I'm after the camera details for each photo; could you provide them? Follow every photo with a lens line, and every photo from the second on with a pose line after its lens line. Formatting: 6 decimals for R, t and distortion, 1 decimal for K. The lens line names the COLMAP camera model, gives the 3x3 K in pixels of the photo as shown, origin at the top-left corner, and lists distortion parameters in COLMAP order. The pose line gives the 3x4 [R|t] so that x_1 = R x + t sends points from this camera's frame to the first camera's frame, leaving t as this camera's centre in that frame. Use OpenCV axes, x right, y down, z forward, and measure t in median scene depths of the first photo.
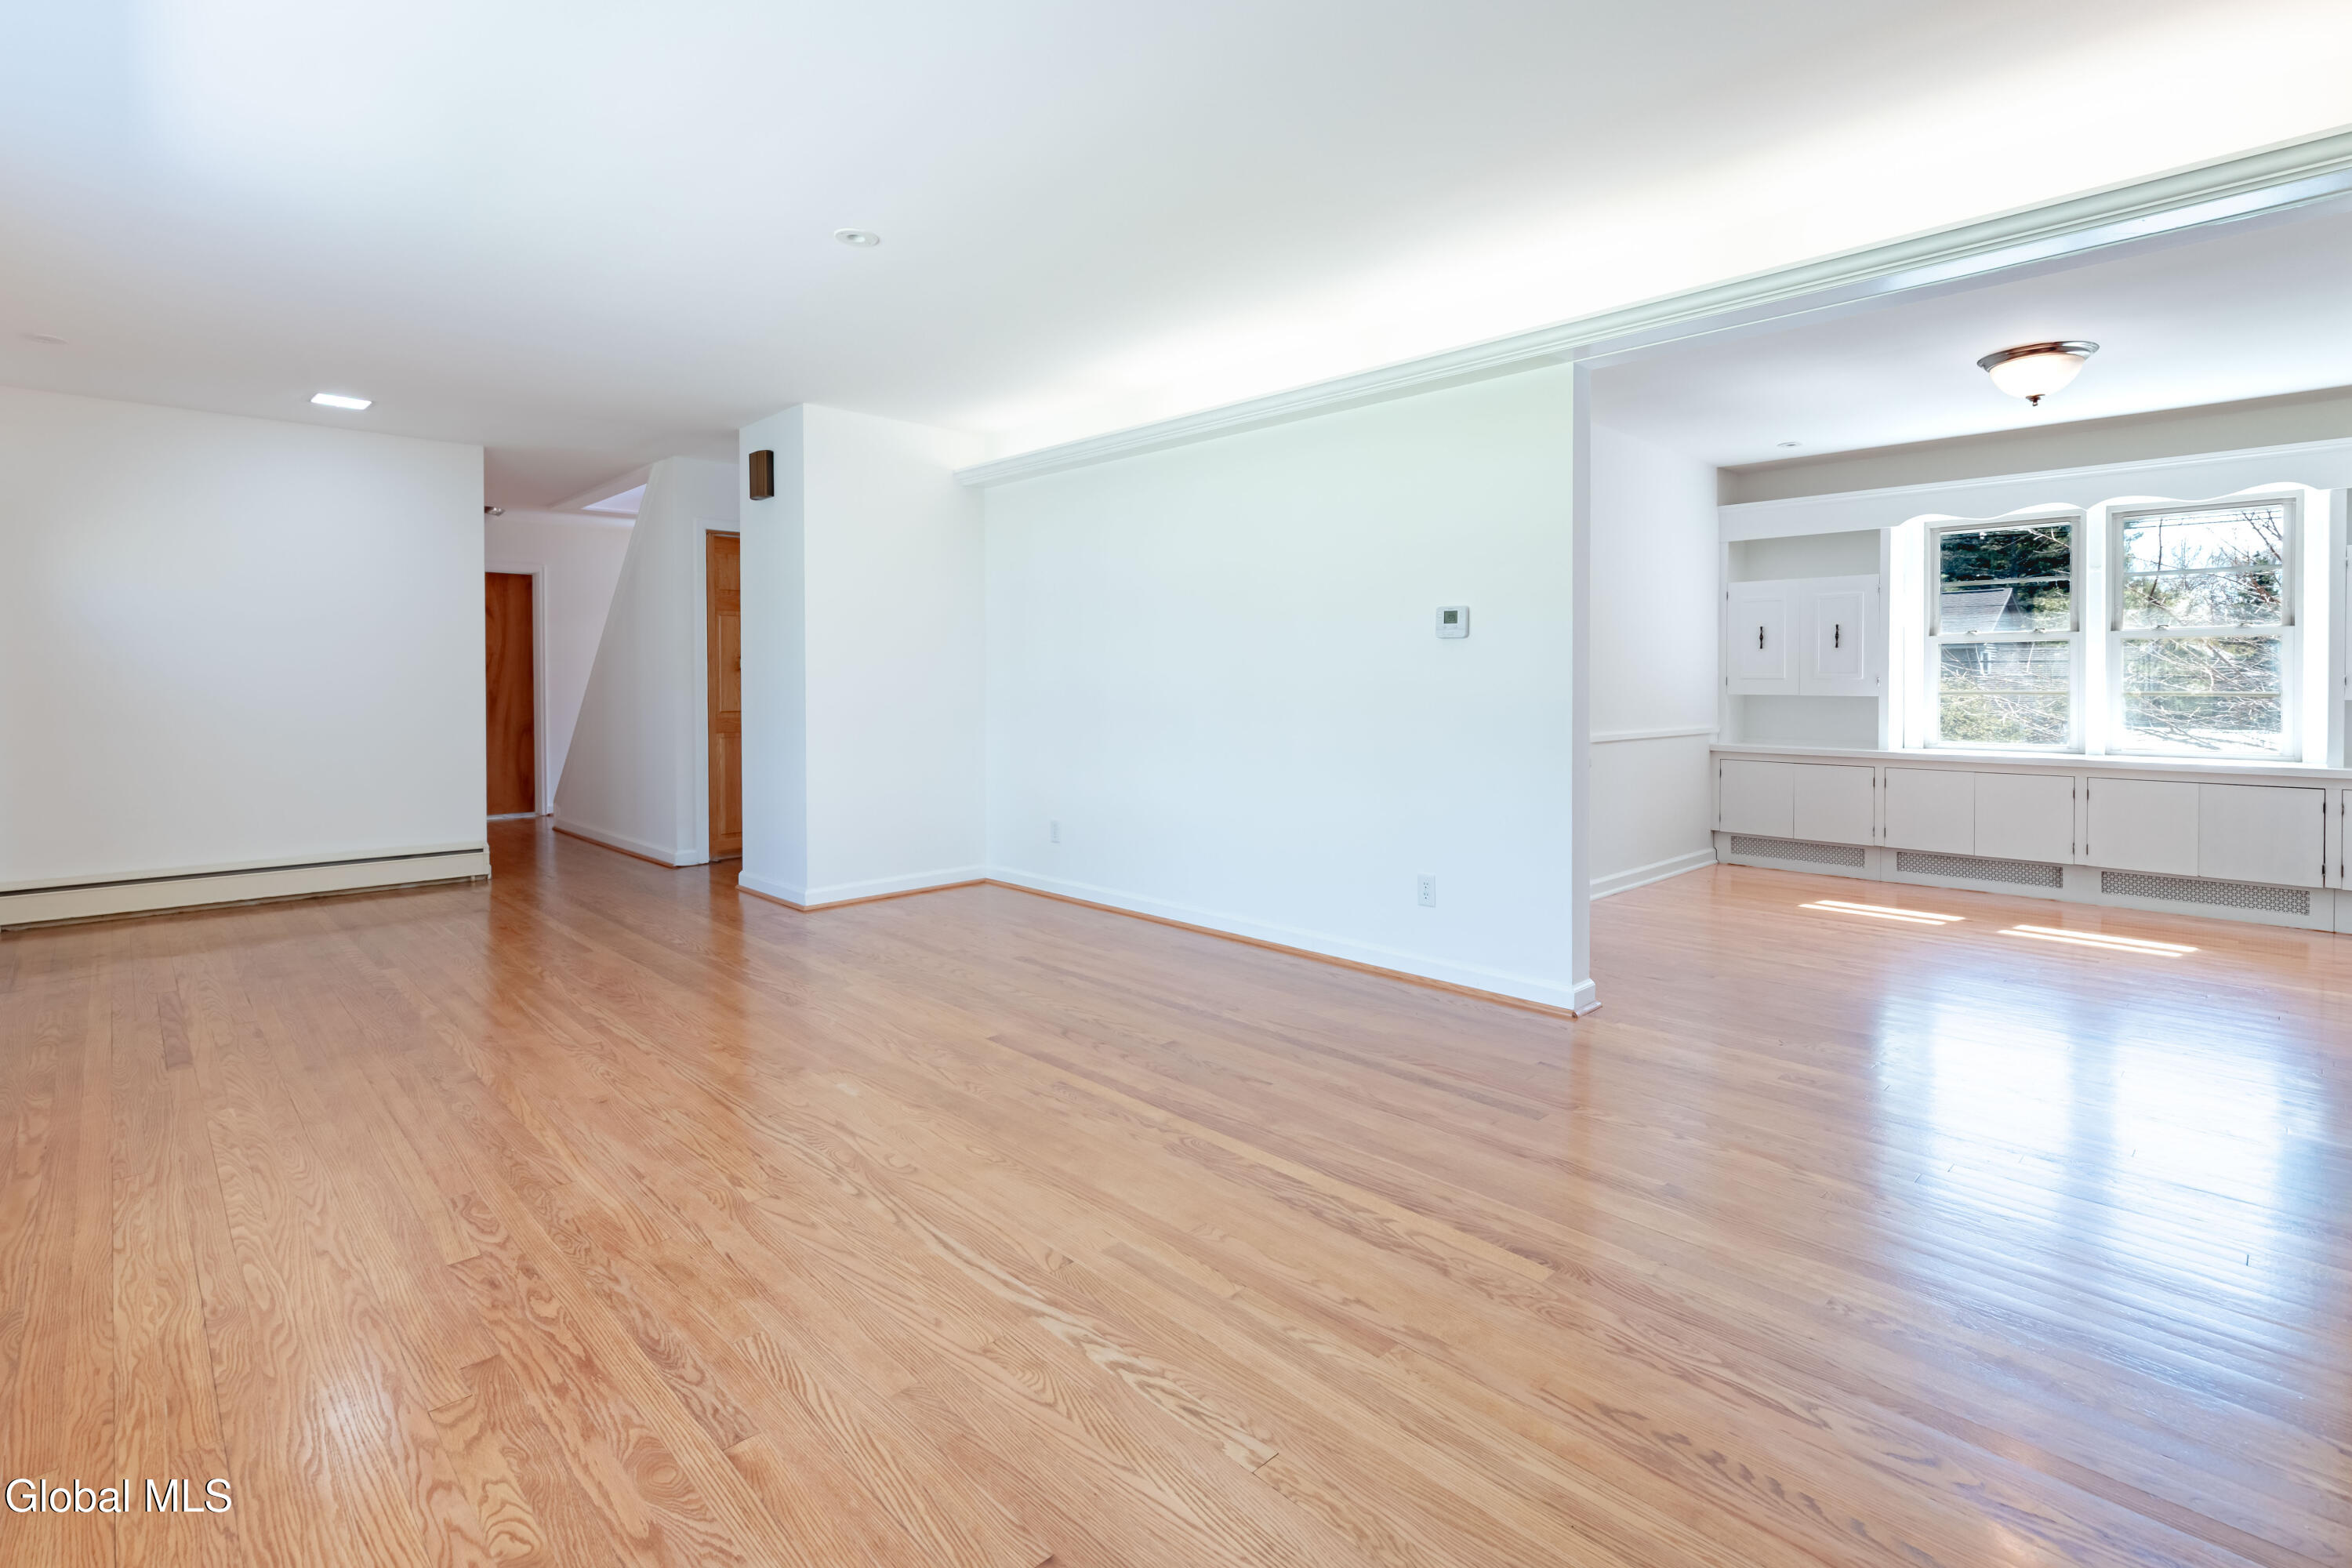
lens RADIAL K [[1126.5, 0, 1166.9], [0, 1126.5, 689.8], [0, 0, 1]] dist [0.004873, -0.002602]
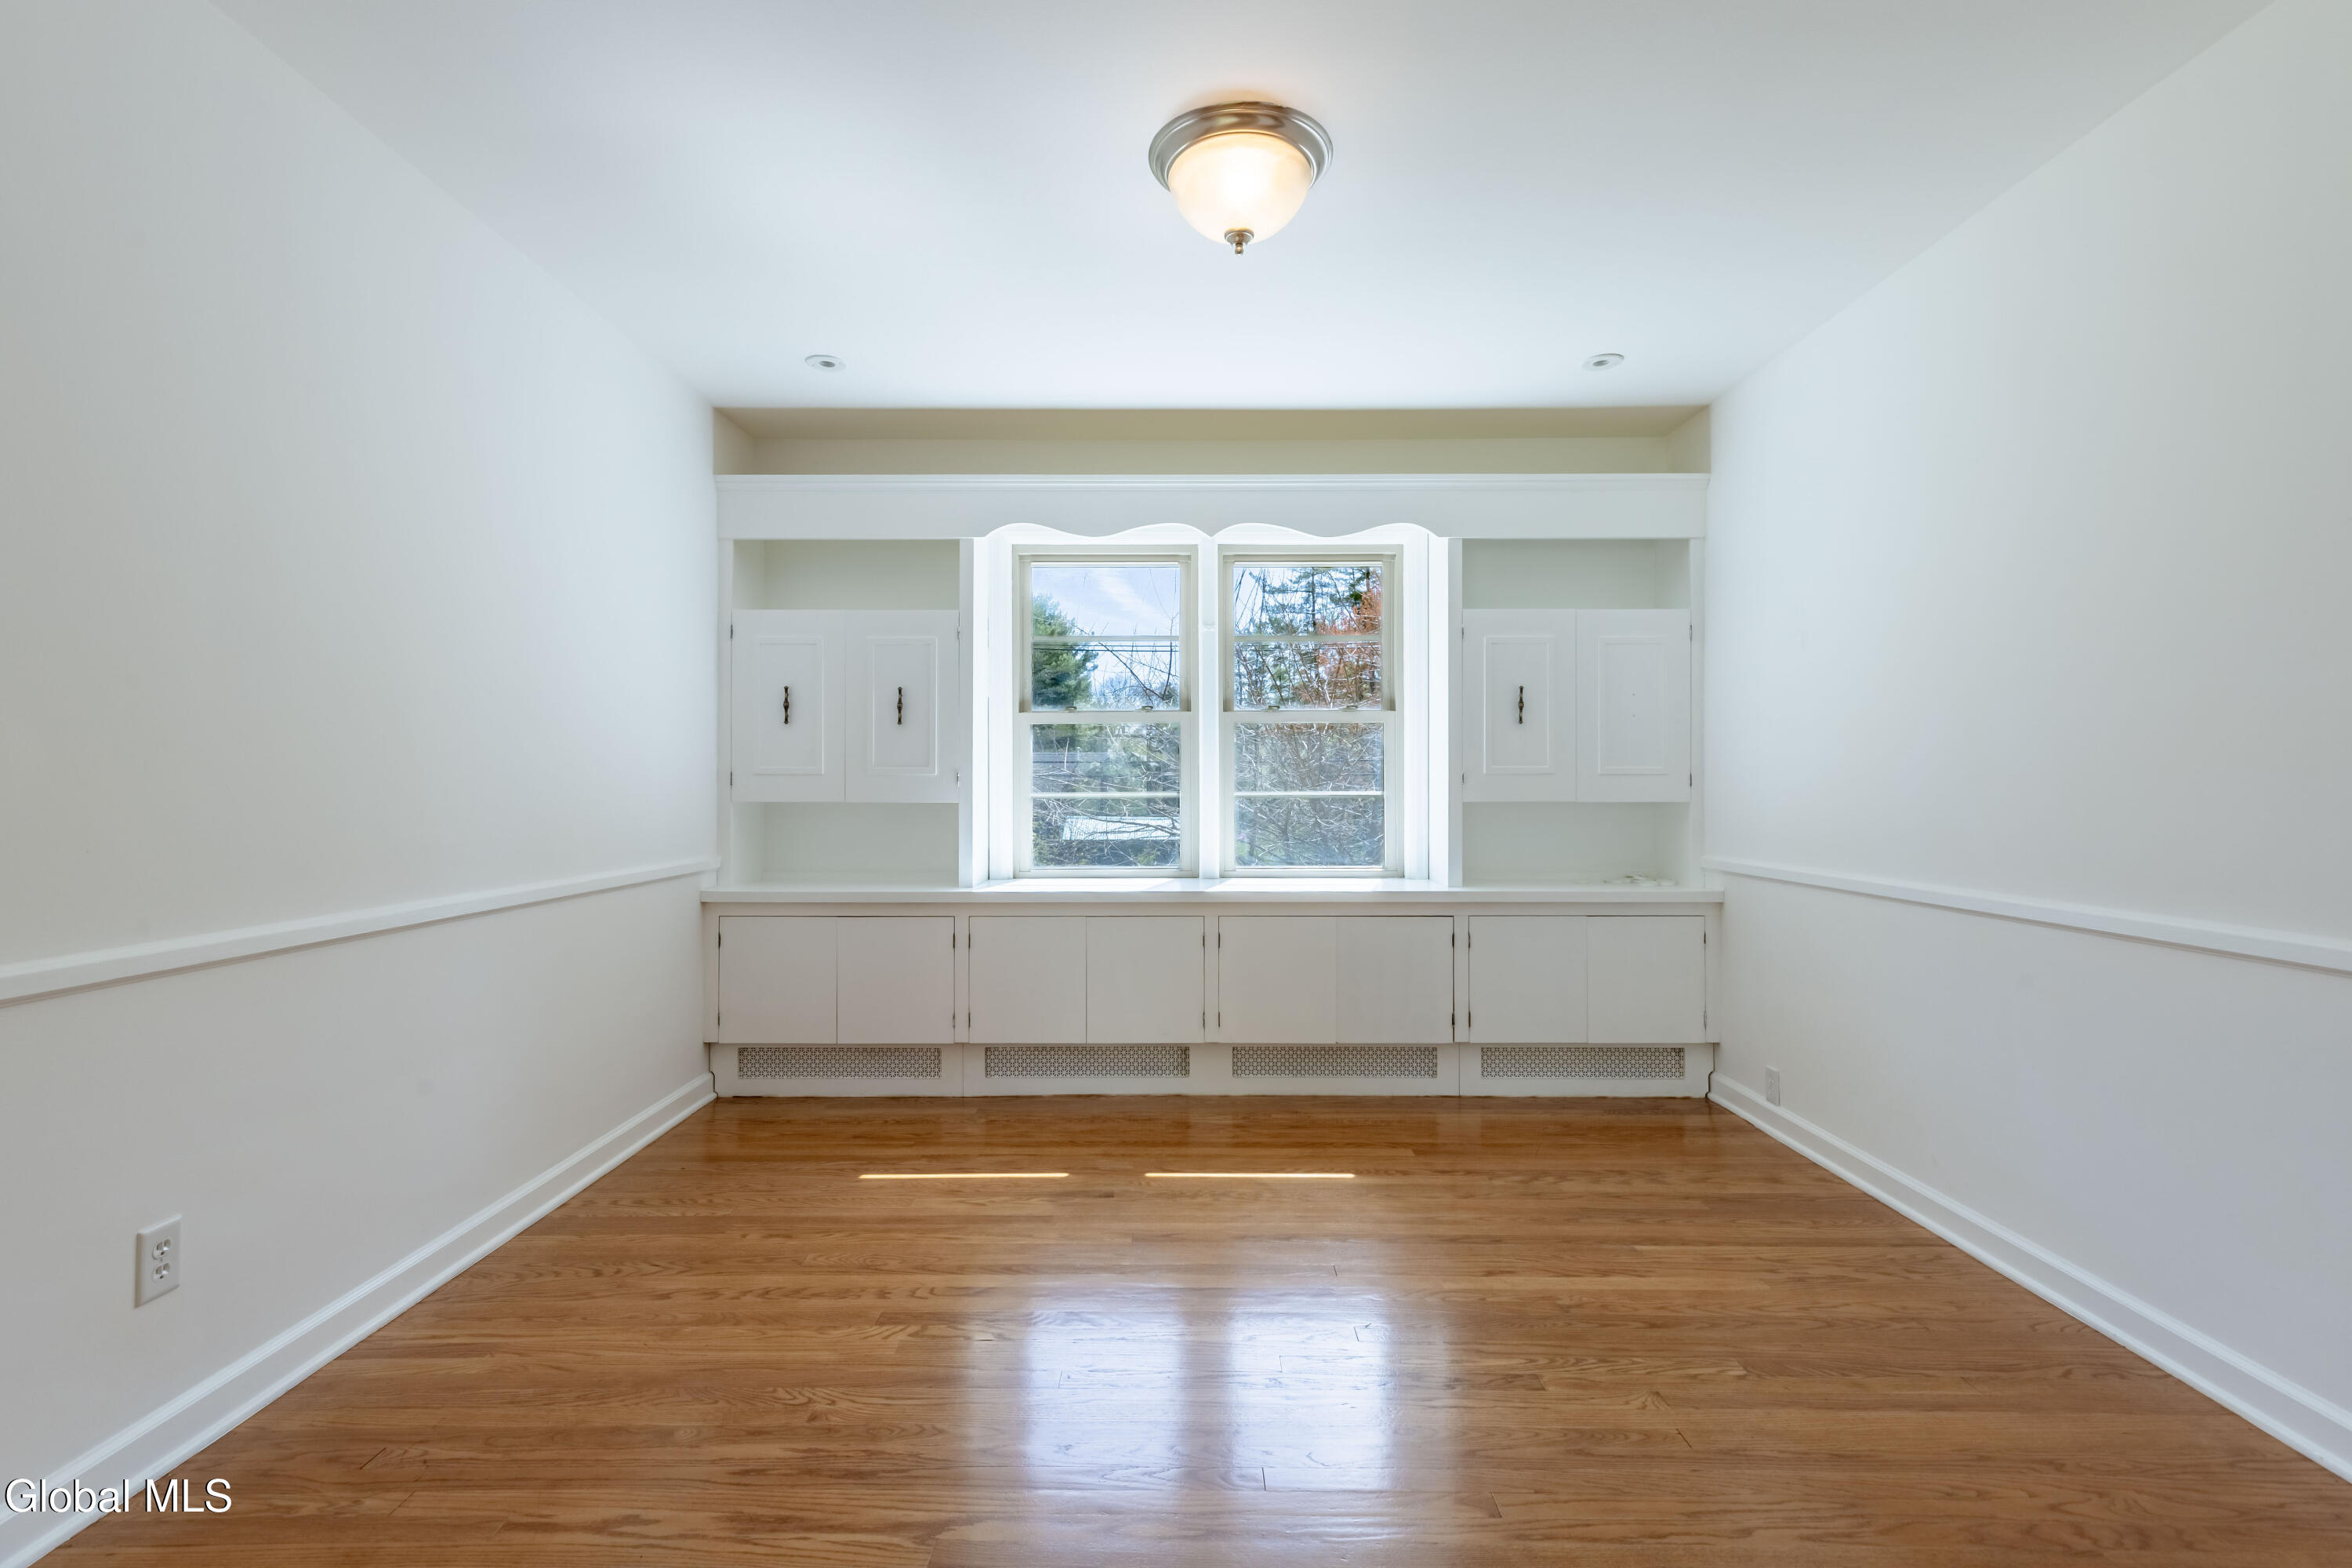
lens RADIAL K [[1126.5, 0, 1175.2], [0, 1126.5, 788.8], [0, 0, 1]] dist [0.004873, -0.002602]
pose [[0.706873, 0.001721, 0.707338, 0.270100], [0.006704, 0.999936, -0.009132, 0.004315], [-0.707308, 0.011197, 0.706817, 0.467836]]
